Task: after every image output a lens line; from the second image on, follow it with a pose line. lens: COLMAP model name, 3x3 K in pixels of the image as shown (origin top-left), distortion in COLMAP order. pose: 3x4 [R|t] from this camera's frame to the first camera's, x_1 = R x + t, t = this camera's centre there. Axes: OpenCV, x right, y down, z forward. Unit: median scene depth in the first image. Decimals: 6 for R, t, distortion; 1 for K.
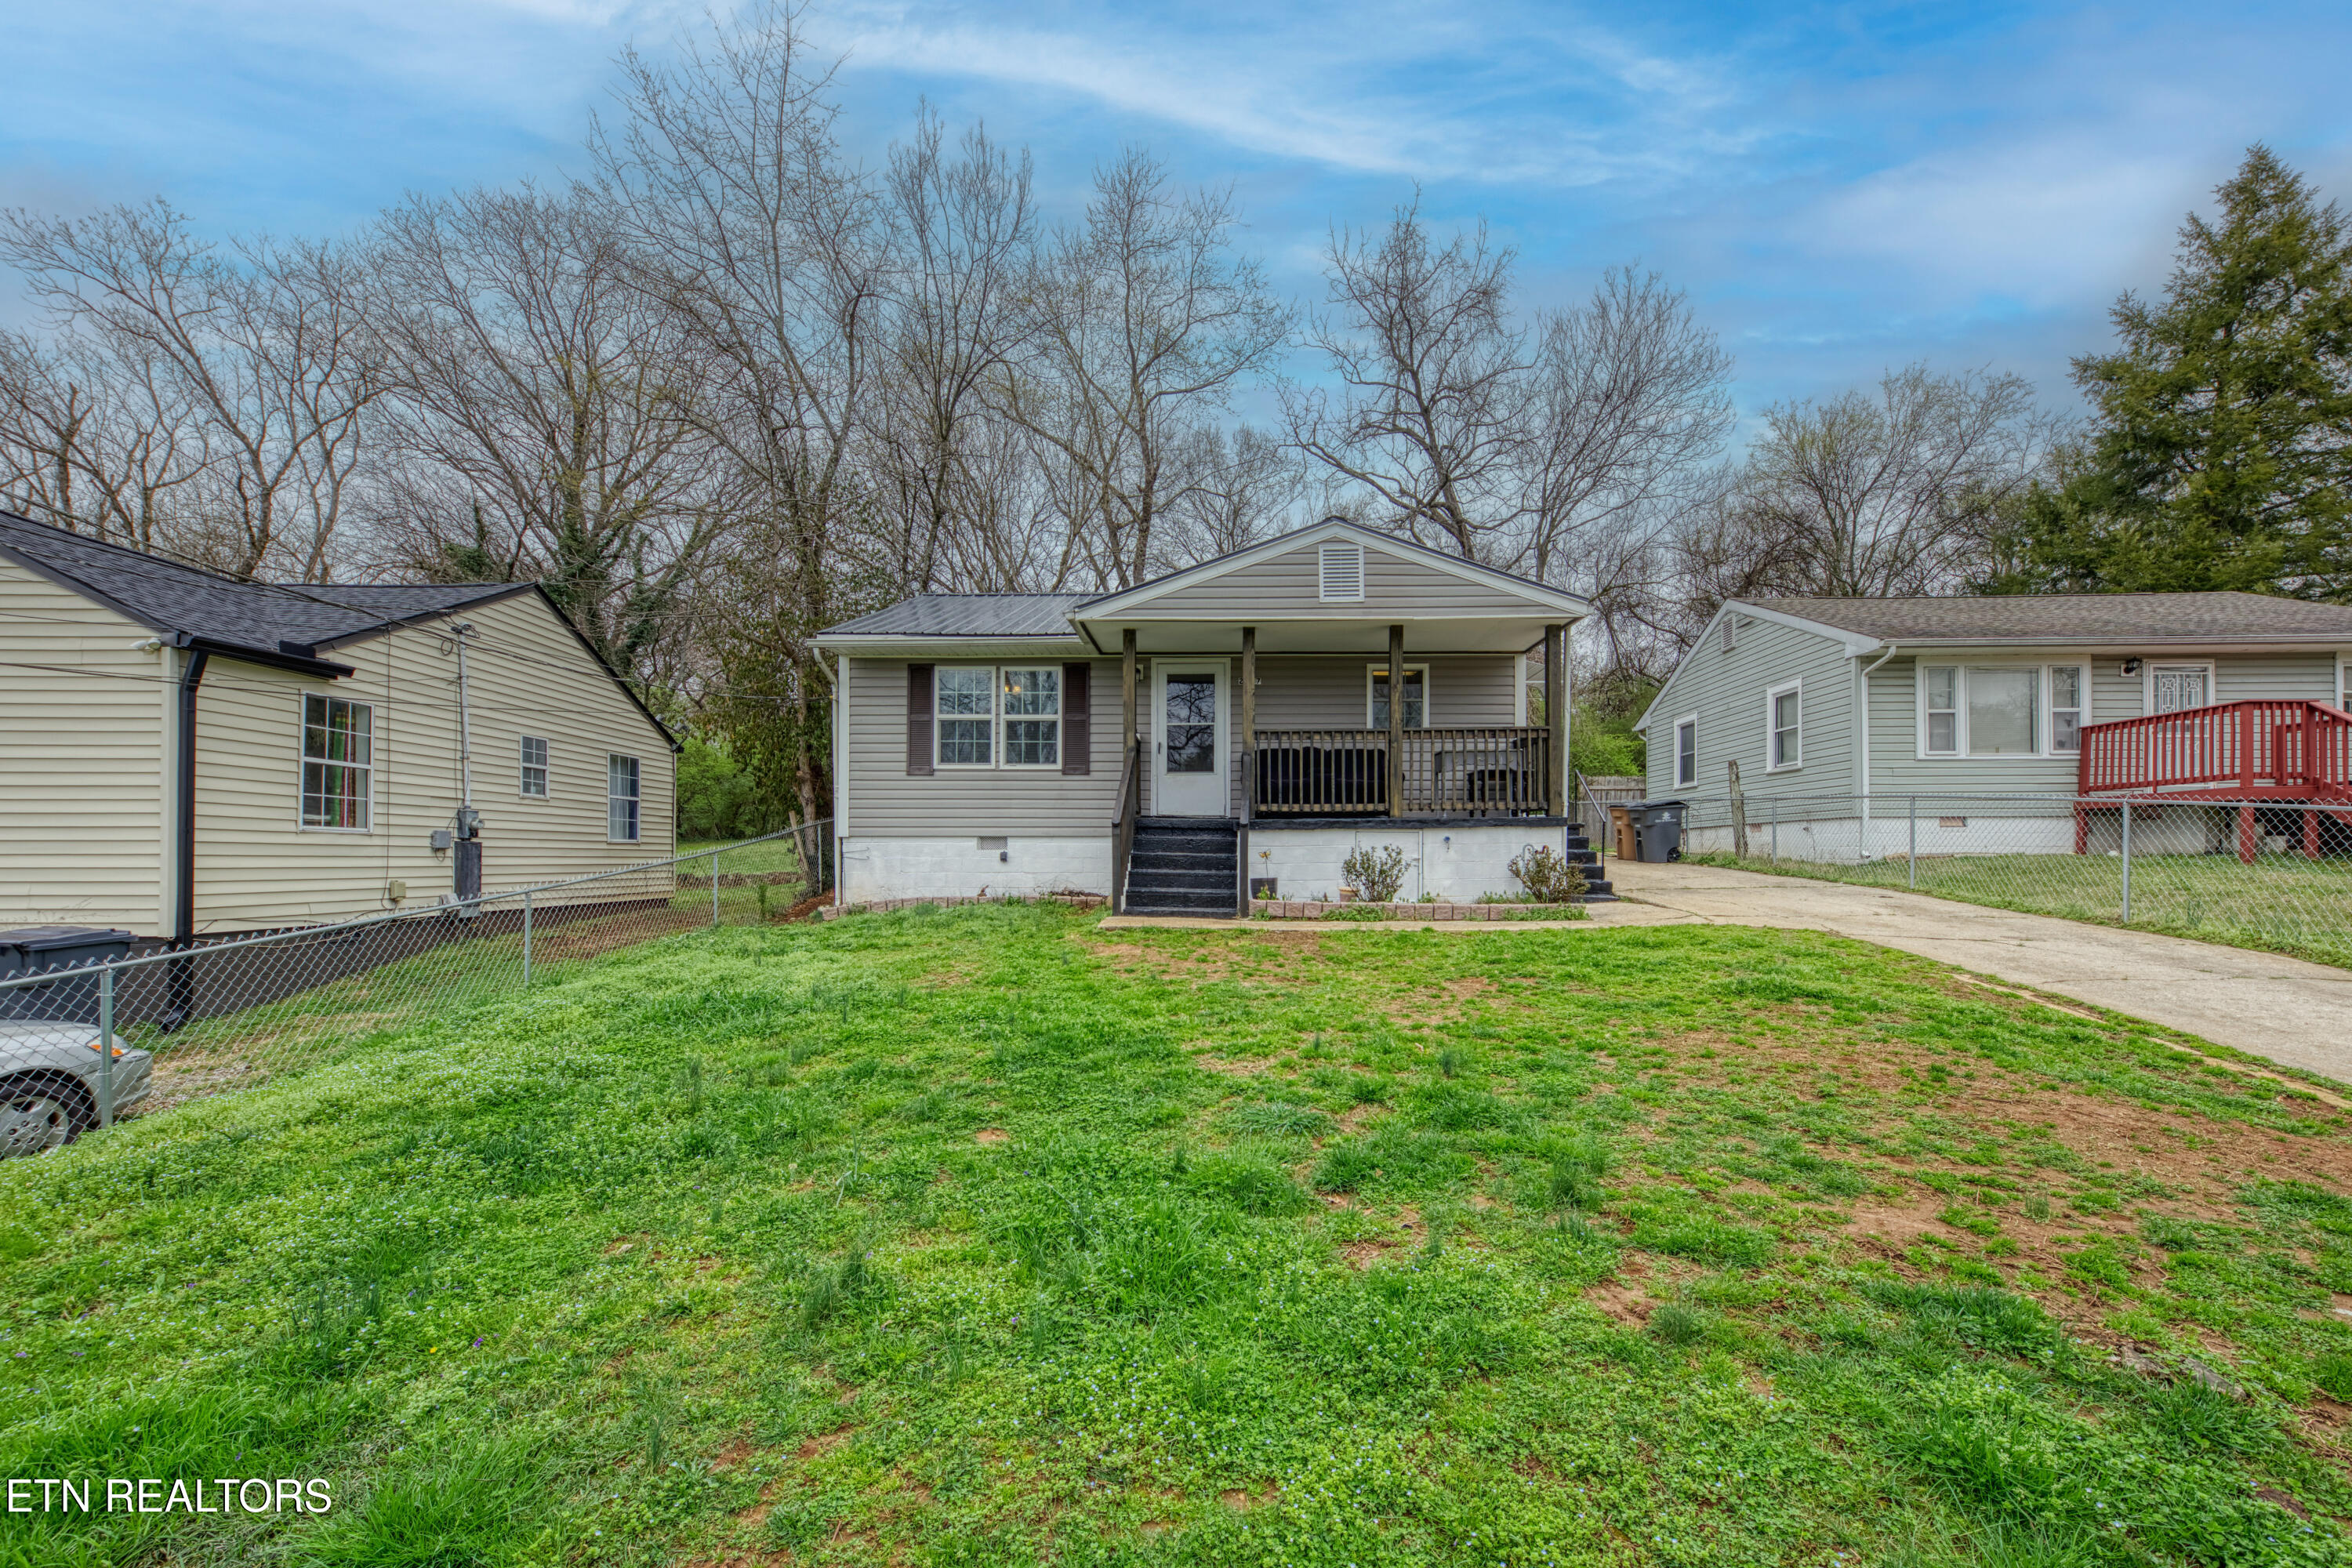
lens RADIAL K [[932.2, 0, 1105.3], [0, 932.2, 827.5], [0, 0, 1]] dist [0.012867, -0.000069]
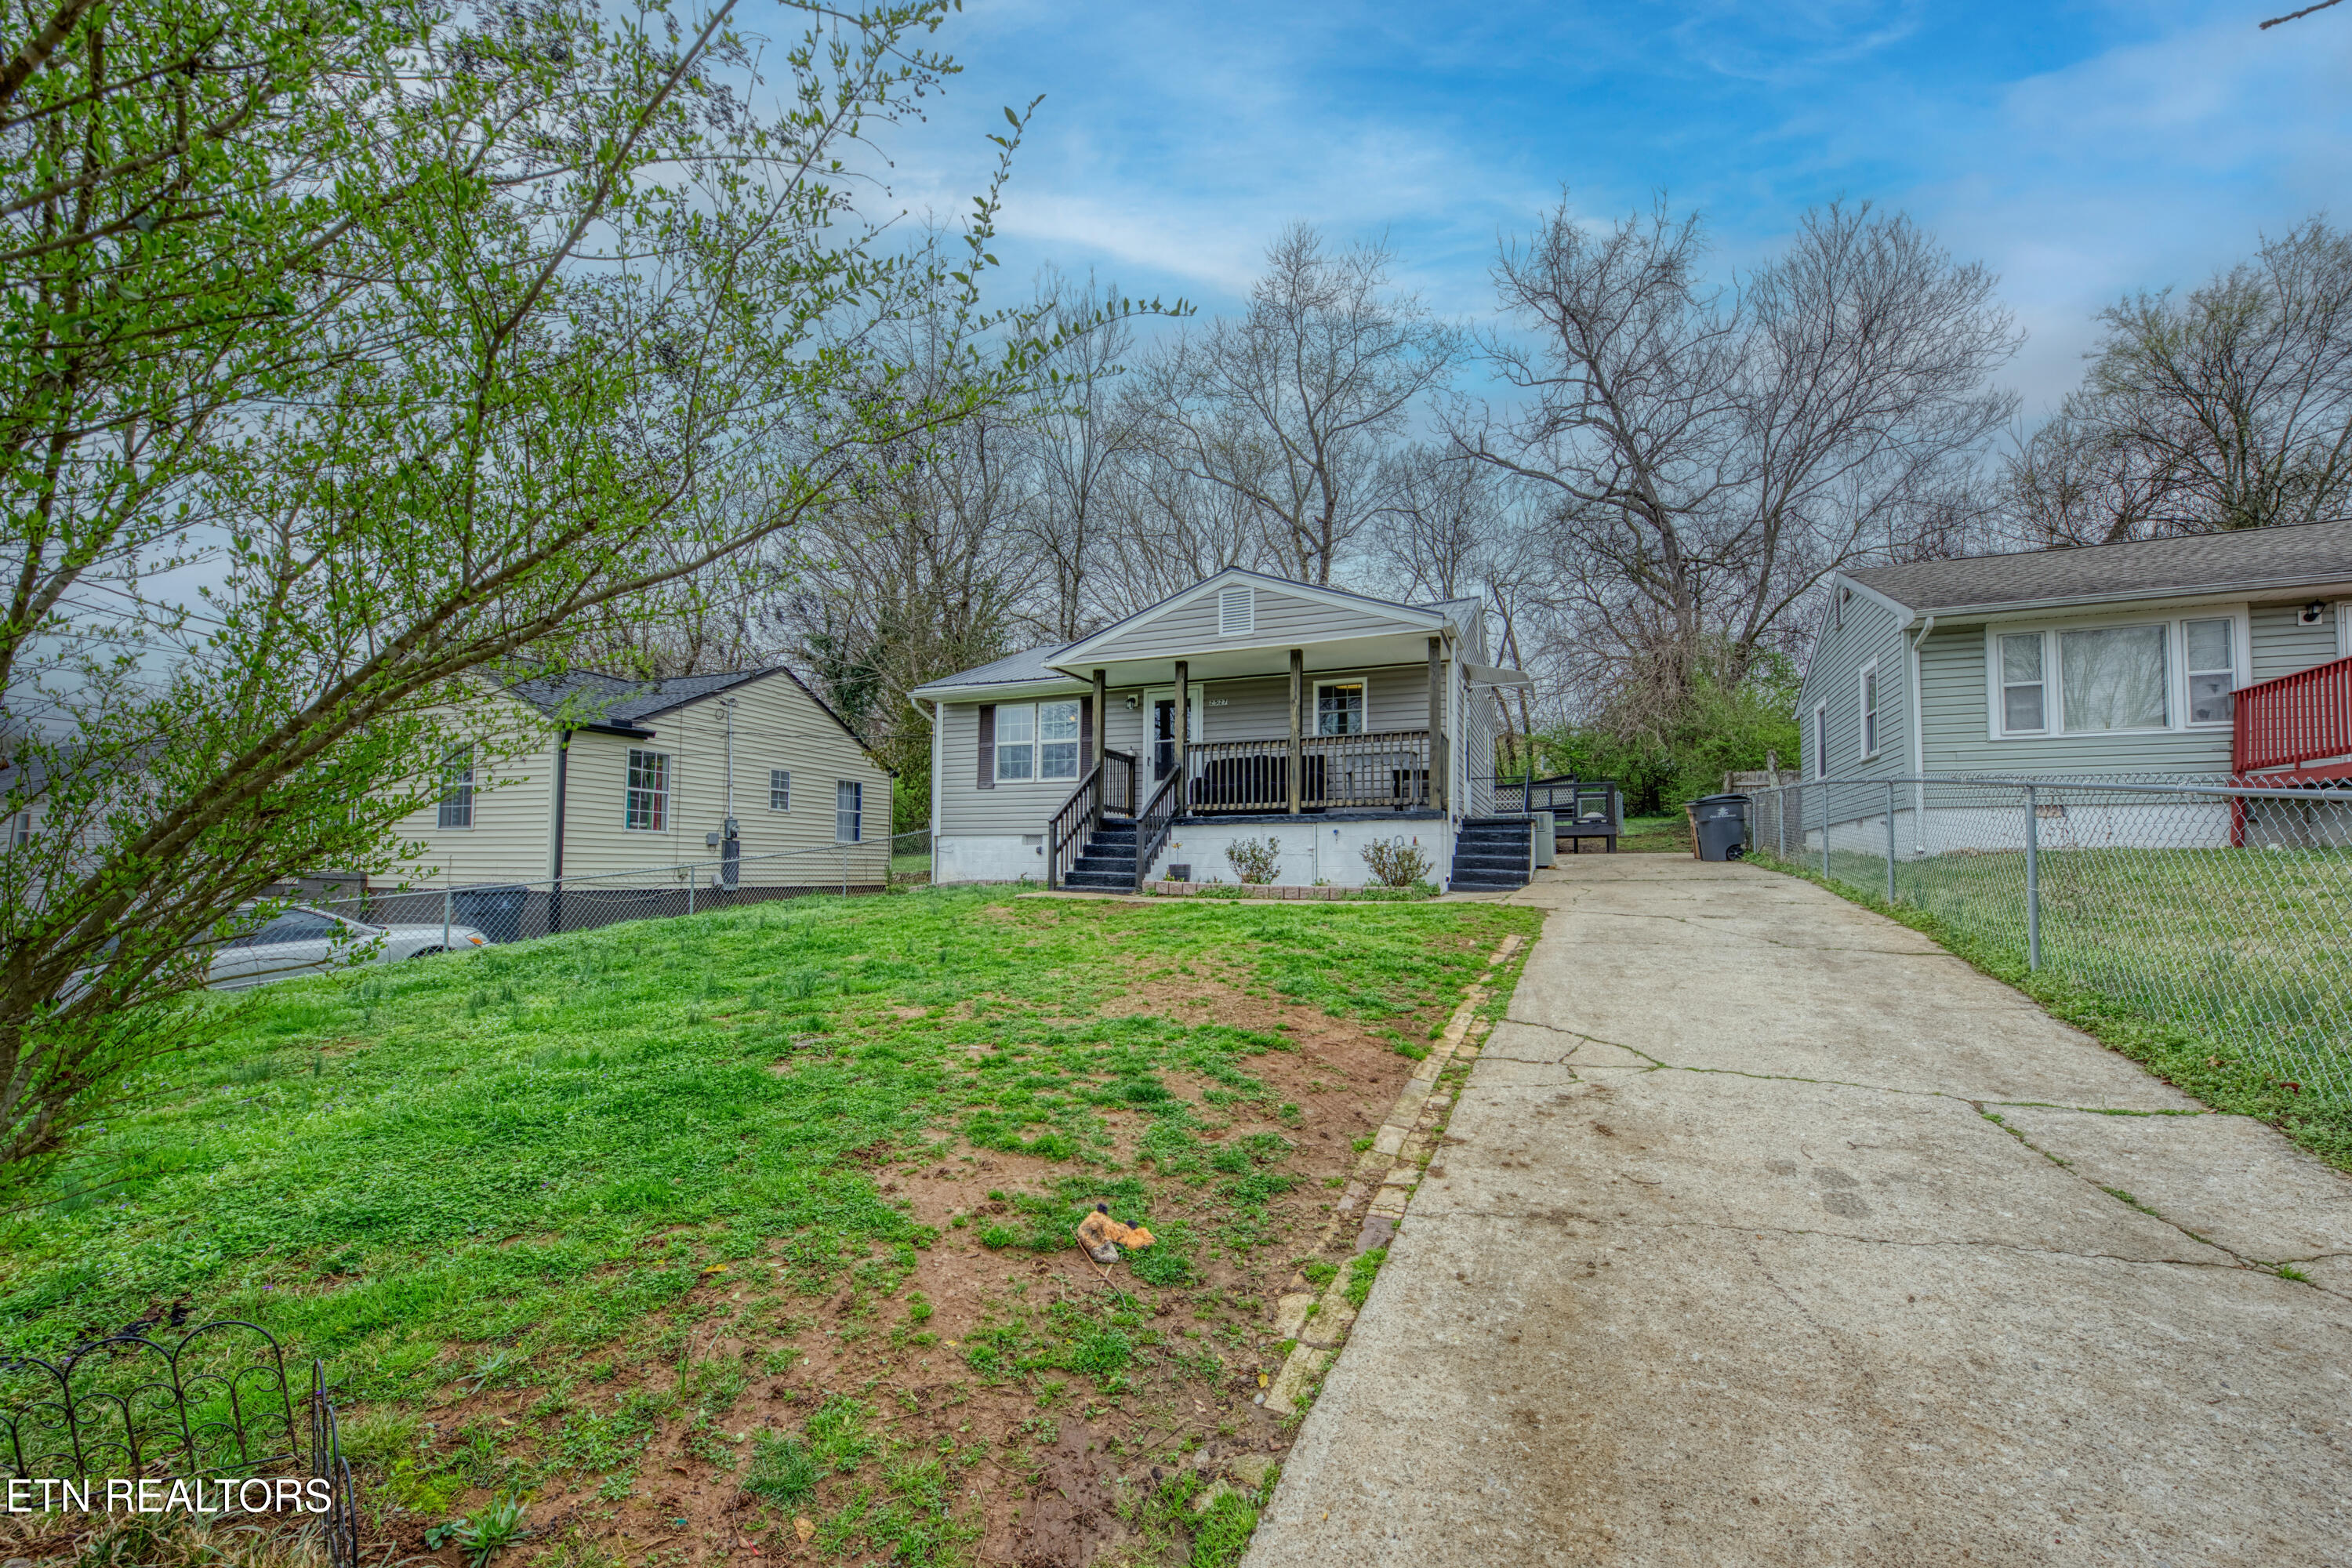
lens RADIAL K [[932.2, 0, 1118.8], [0, 932.2, 803.7], [0, 0, 1]] dist [0.012867, -0.000069]
pose [[0.915511, -0.020422, -0.401775, 0.506782], [0.003174, 0.999046, -0.043549, 0.023552], [0.402281, 0.038594, 0.914702, -0.133098]]
